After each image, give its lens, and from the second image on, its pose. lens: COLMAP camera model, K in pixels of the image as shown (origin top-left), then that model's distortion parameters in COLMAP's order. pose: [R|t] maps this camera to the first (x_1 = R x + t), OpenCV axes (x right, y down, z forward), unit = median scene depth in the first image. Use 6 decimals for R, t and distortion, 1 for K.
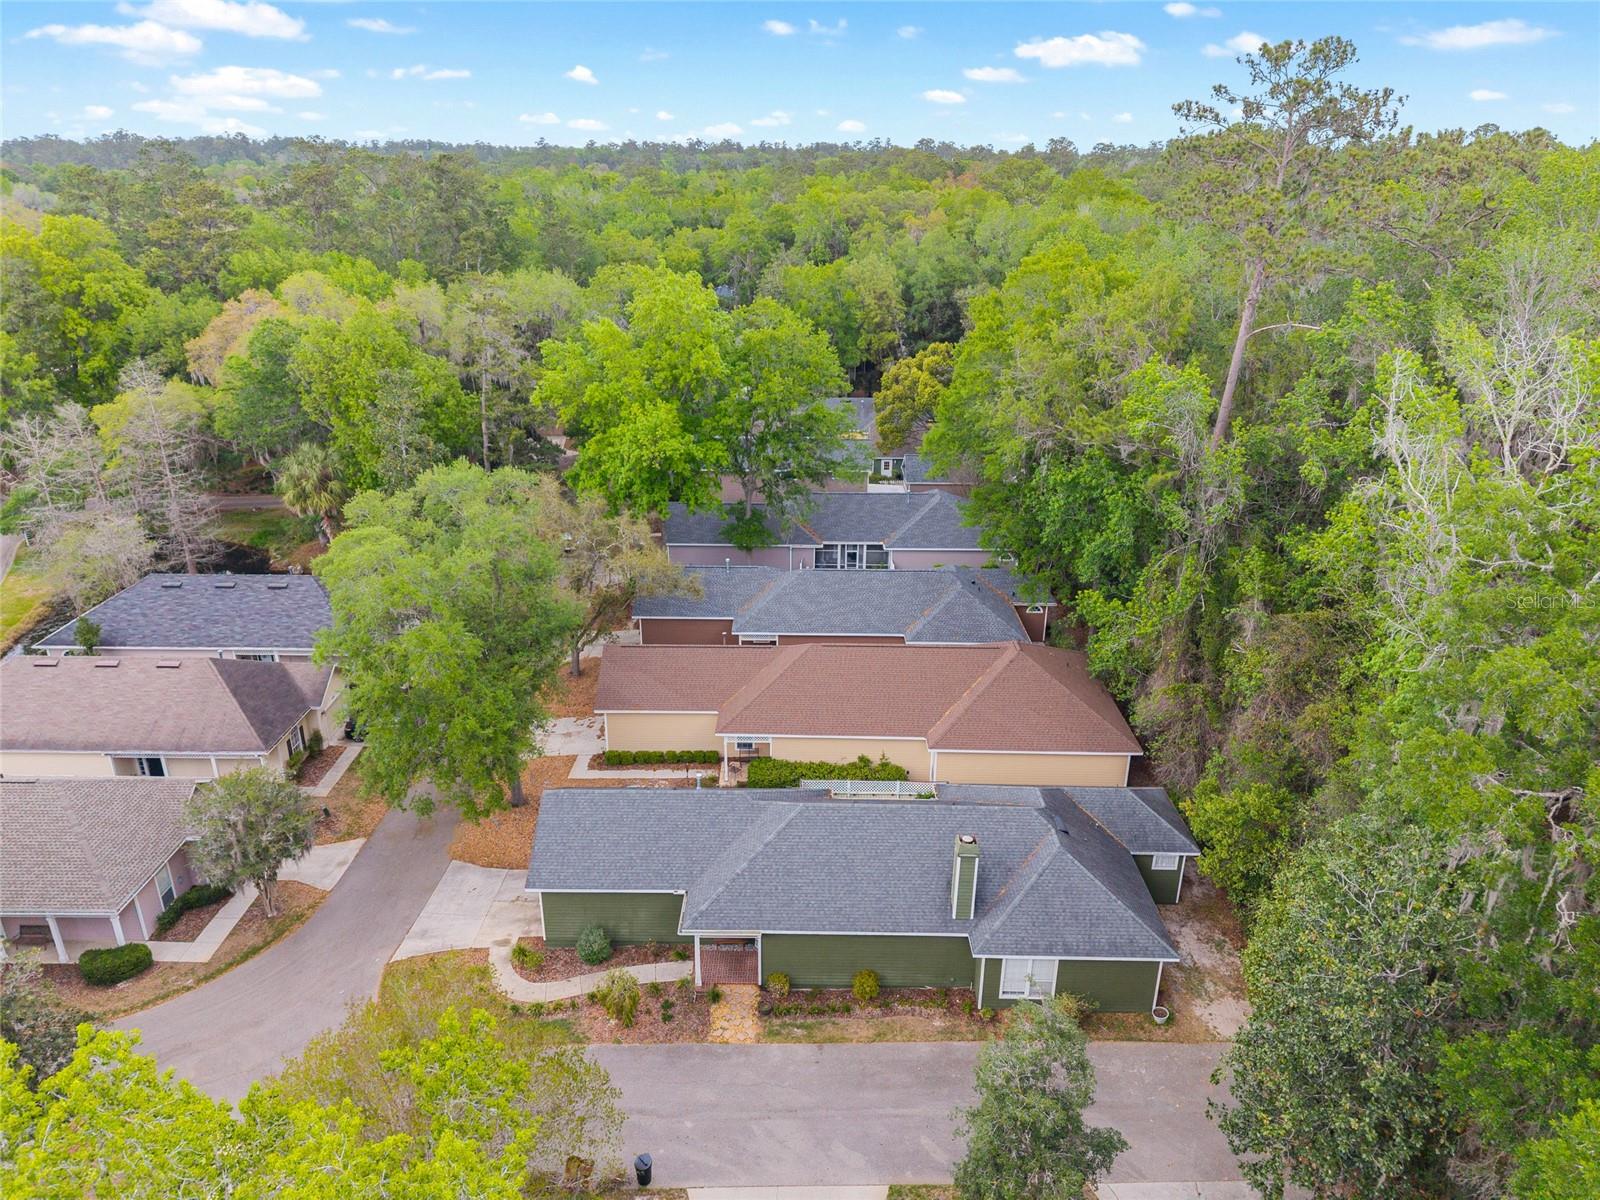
lens RADIAL K [[1053.1, 0, 800.0], [0, 1053.1, 600.0], [0, 0, 1]] dist [0.062497, -0.089633]
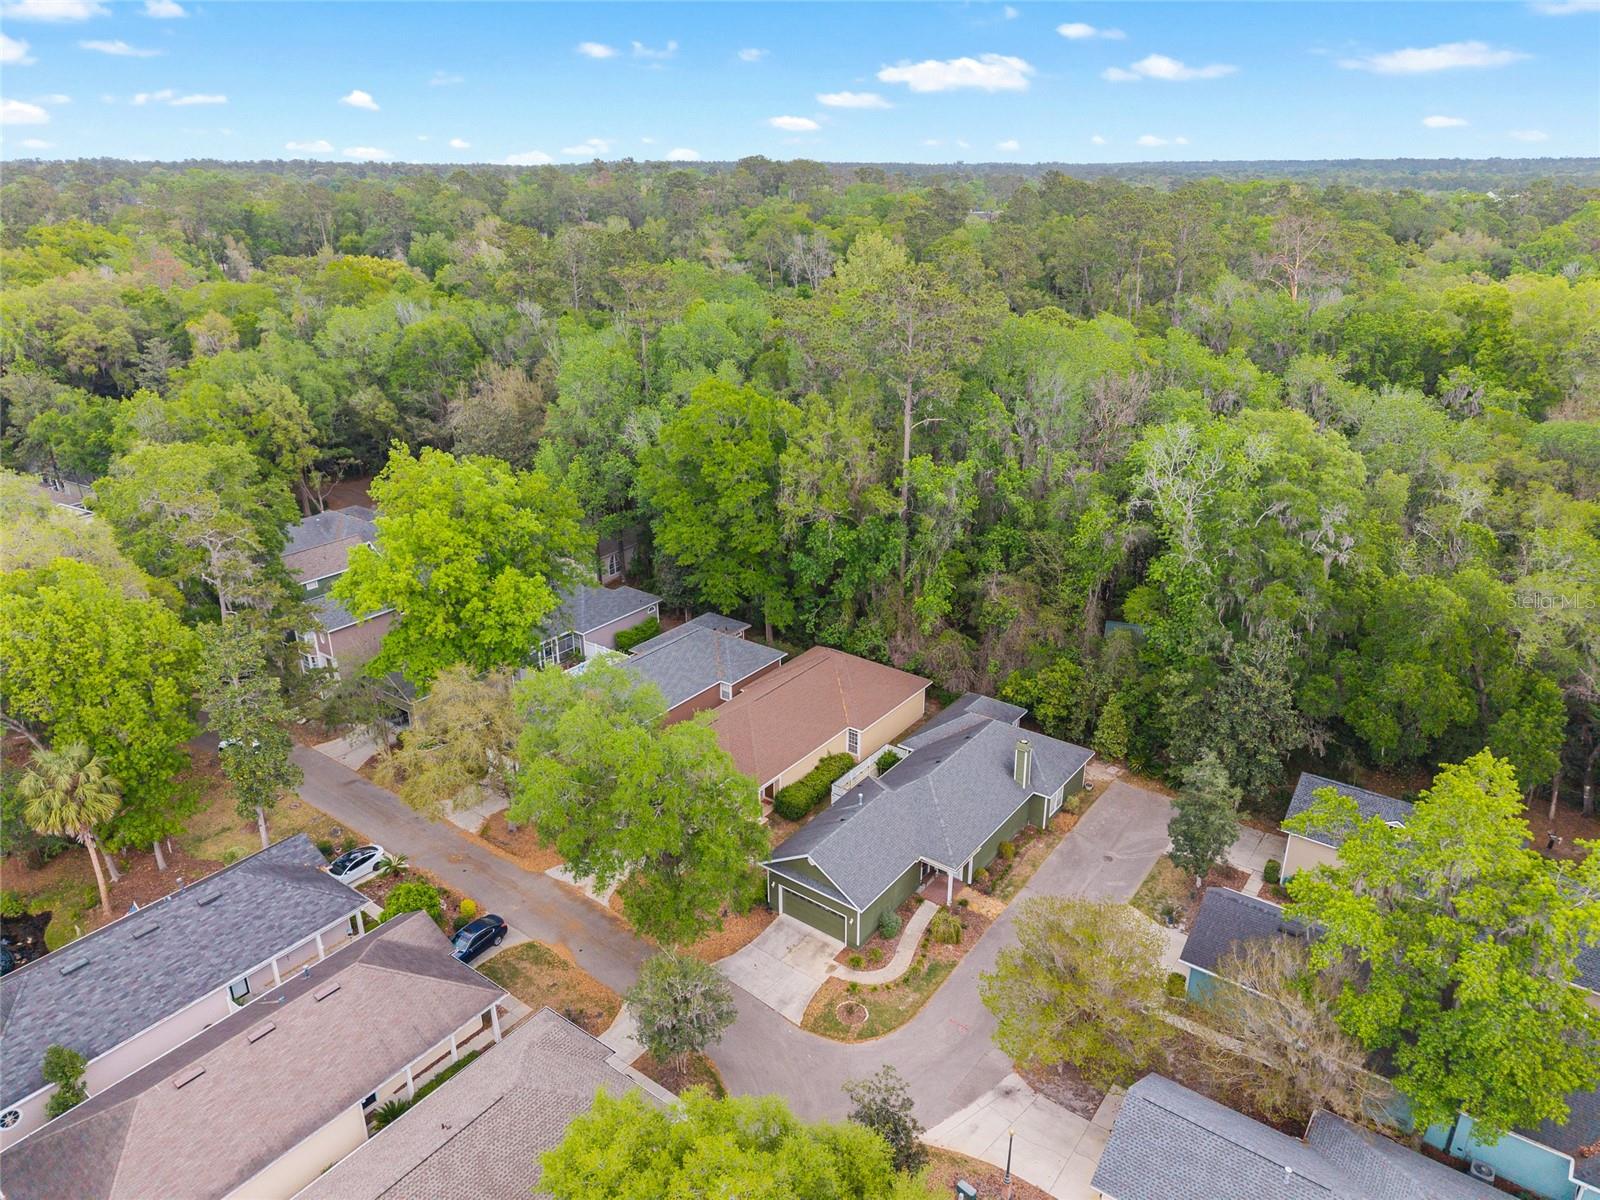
lens RADIAL K [[1053.1, 0, 800.0], [0, 1053.1, 600.0], [0, 0, 1]] dist [0.062497, -0.089633]
pose [[0.594759, -0.317444, 0.738574, -1.260206], [0.306319, 0.938913, 0.156879, -0.374740], [-0.743257, 0.132934, 0.655666, 0.089786]]
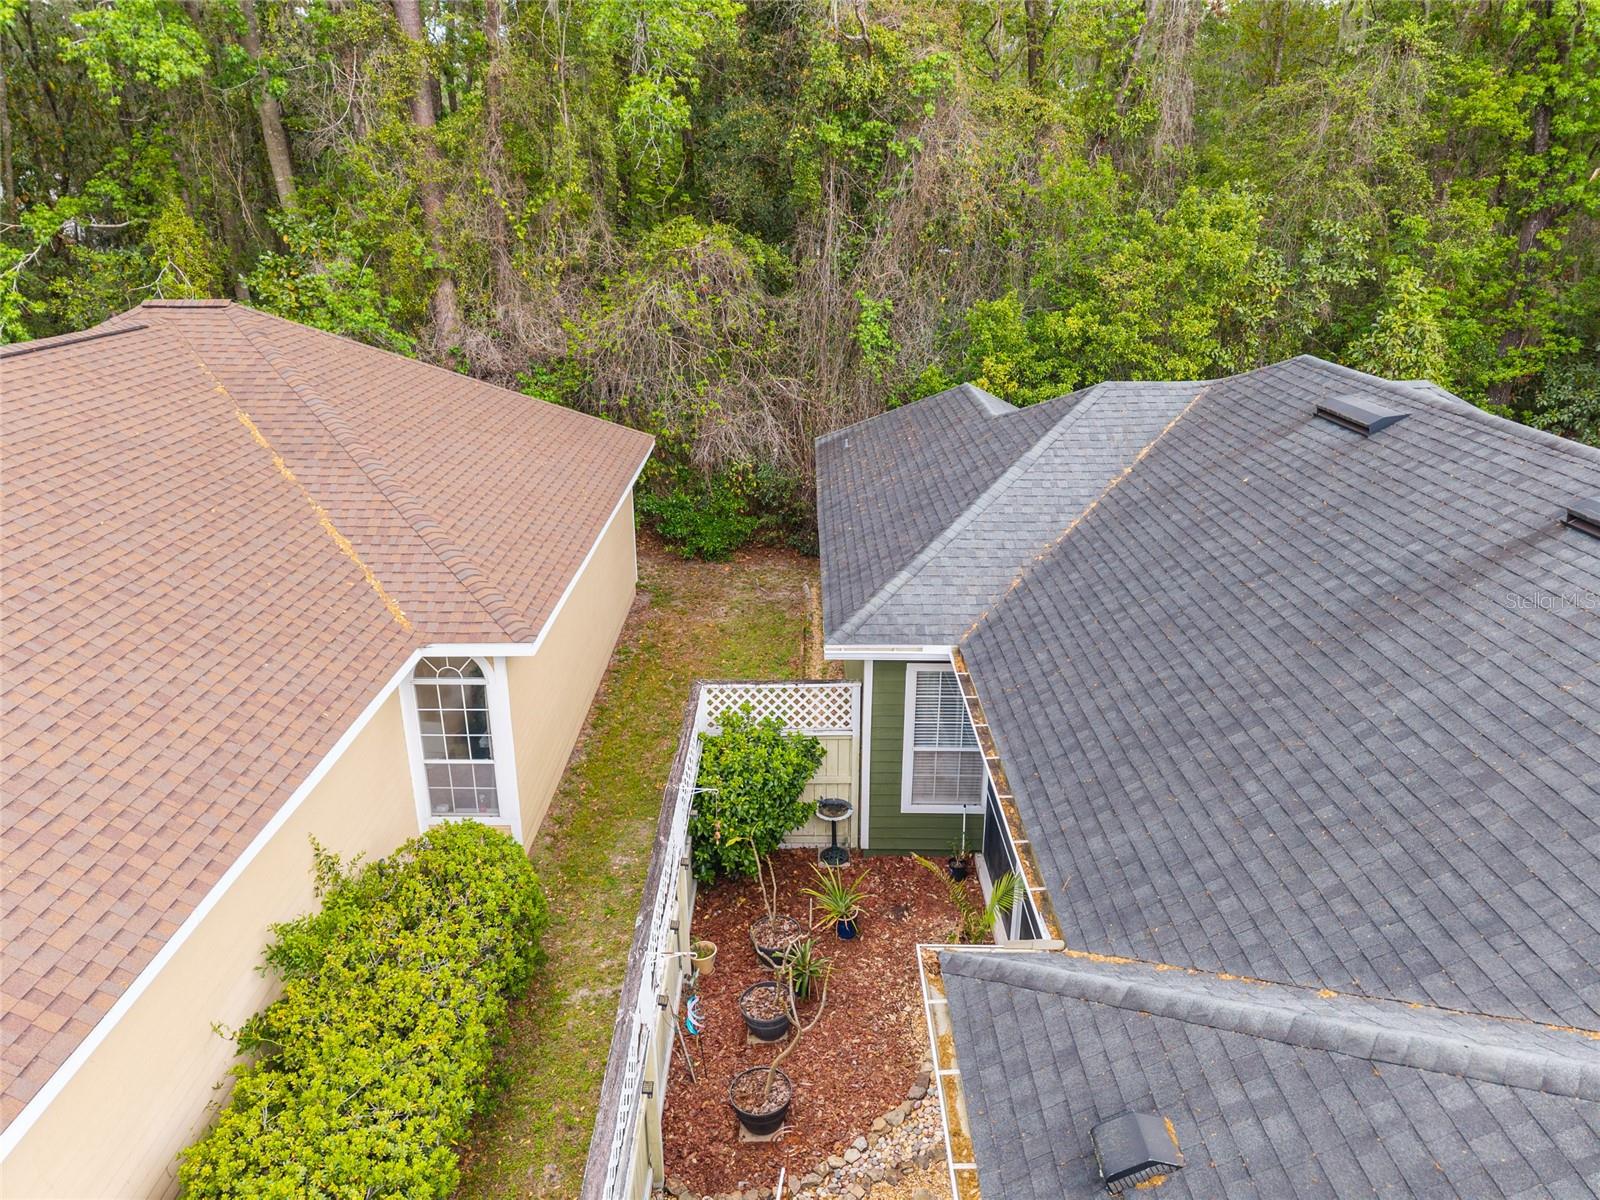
lens RADIAL K [[1053.1, 0, 800.0], [0, 1053.1, 600.0], [0, 0, 1]] dist [0.062497, -0.089633]
pose [[-0.010238, -0.369558, 0.929151, -0.100518], [0.361636, 0.864936, 0.348002, 0.106468], [-0.932263, 0.339578, 0.124791, 1.197251]]
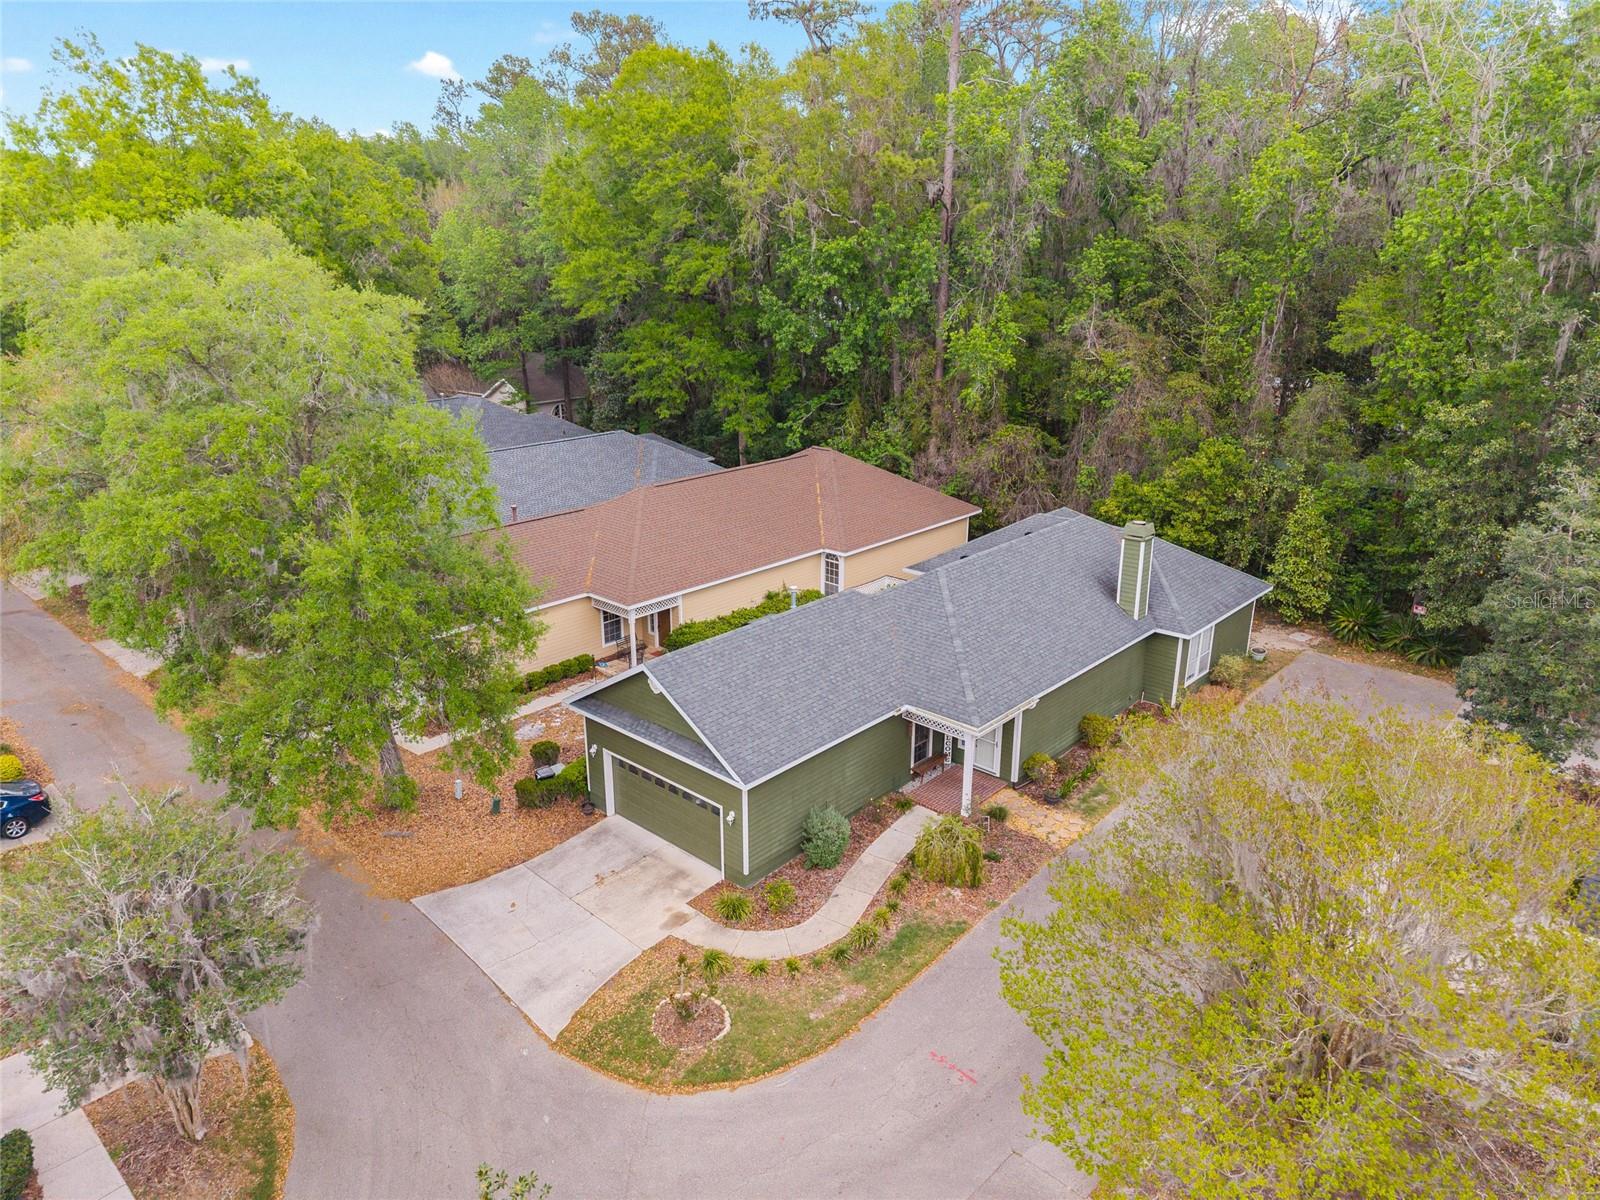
lens RADIAL K [[1053.1, 0, 800.0], [0, 1053.1, 600.0], [0, 0, 1]] dist [0.062497, -0.089633]
pose [[0.672495, -0.252641, 0.695646, -0.655017], [0.280468, 0.956821, 0.076359, 0.137869], [-0.684900, 0.143756, 0.714315, 0.553849]]
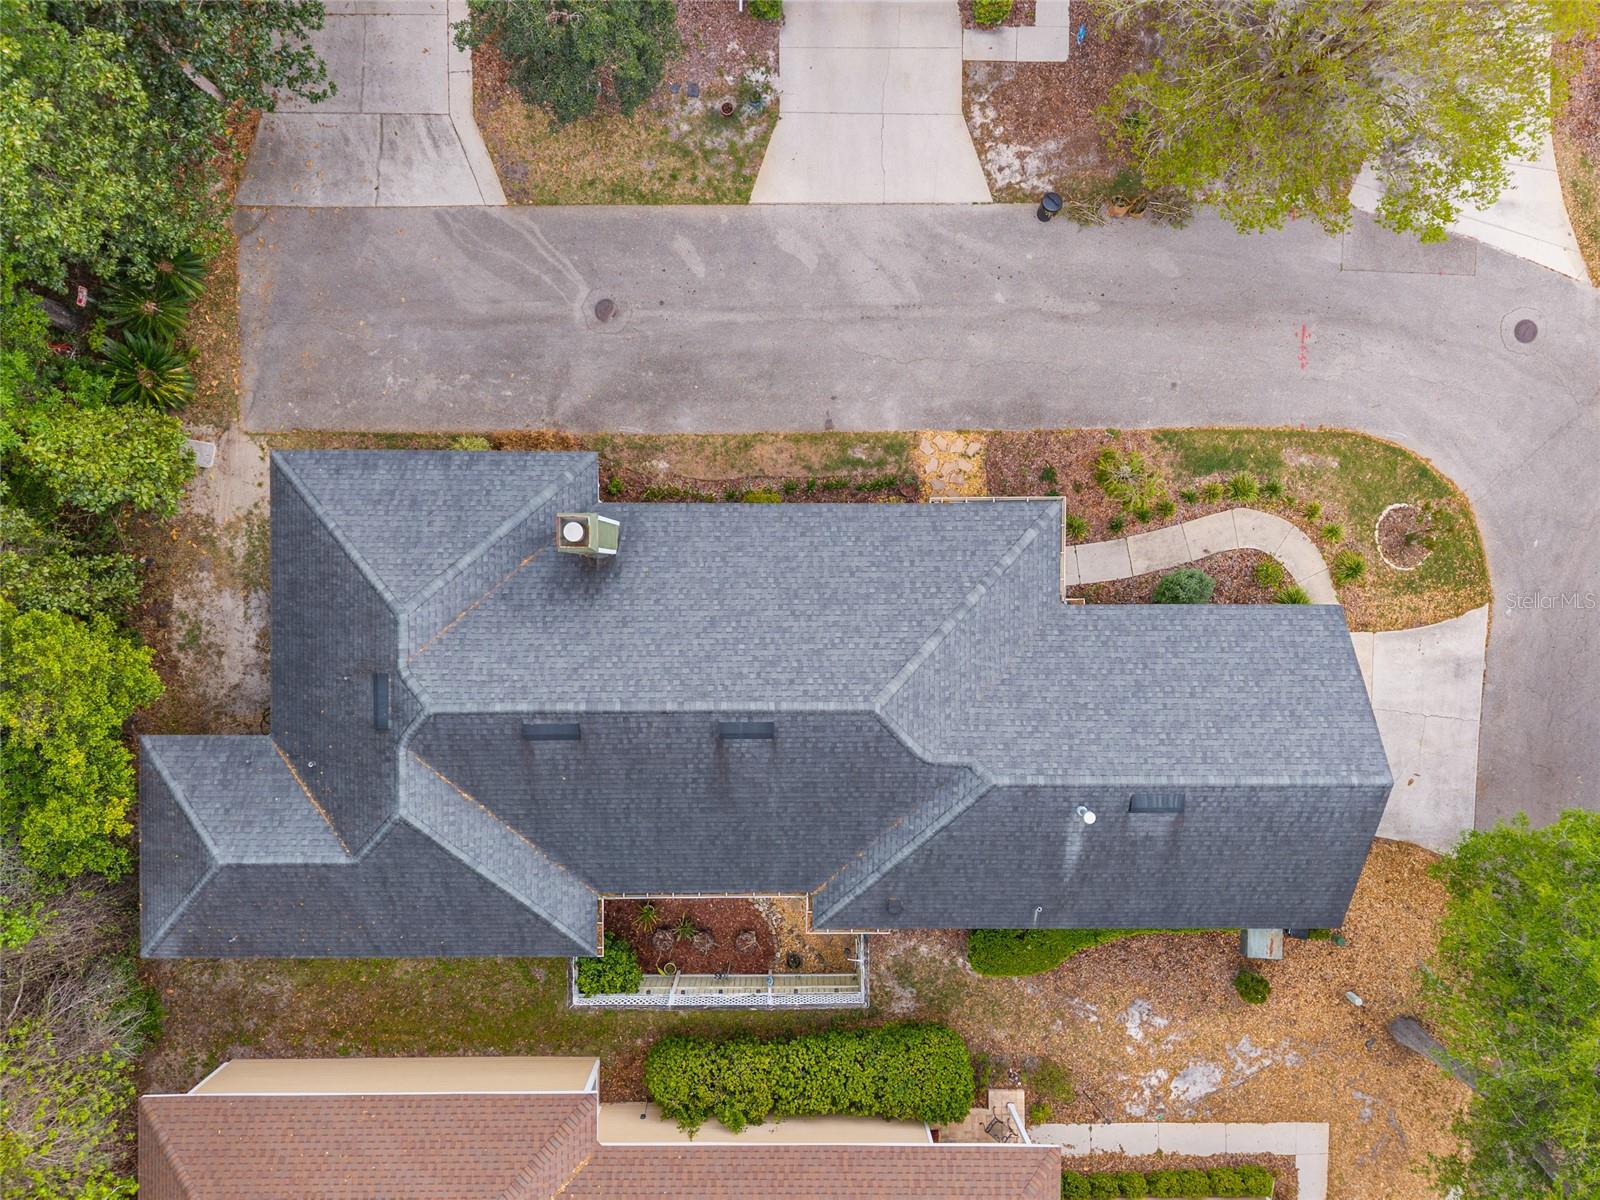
lens RADIAL K [[1053.1, 0, 800.0], [0, 1053.1, 600.0], [0, 0, 1]] dist [0.062497, -0.089633]
pose [[-0.999909, 0.003055, -0.013172, 0.046726], [-0.013359, -0.373630, 0.927482, -0.274287], [-0.002088, 0.927573, 0.373636, 0.811446]]
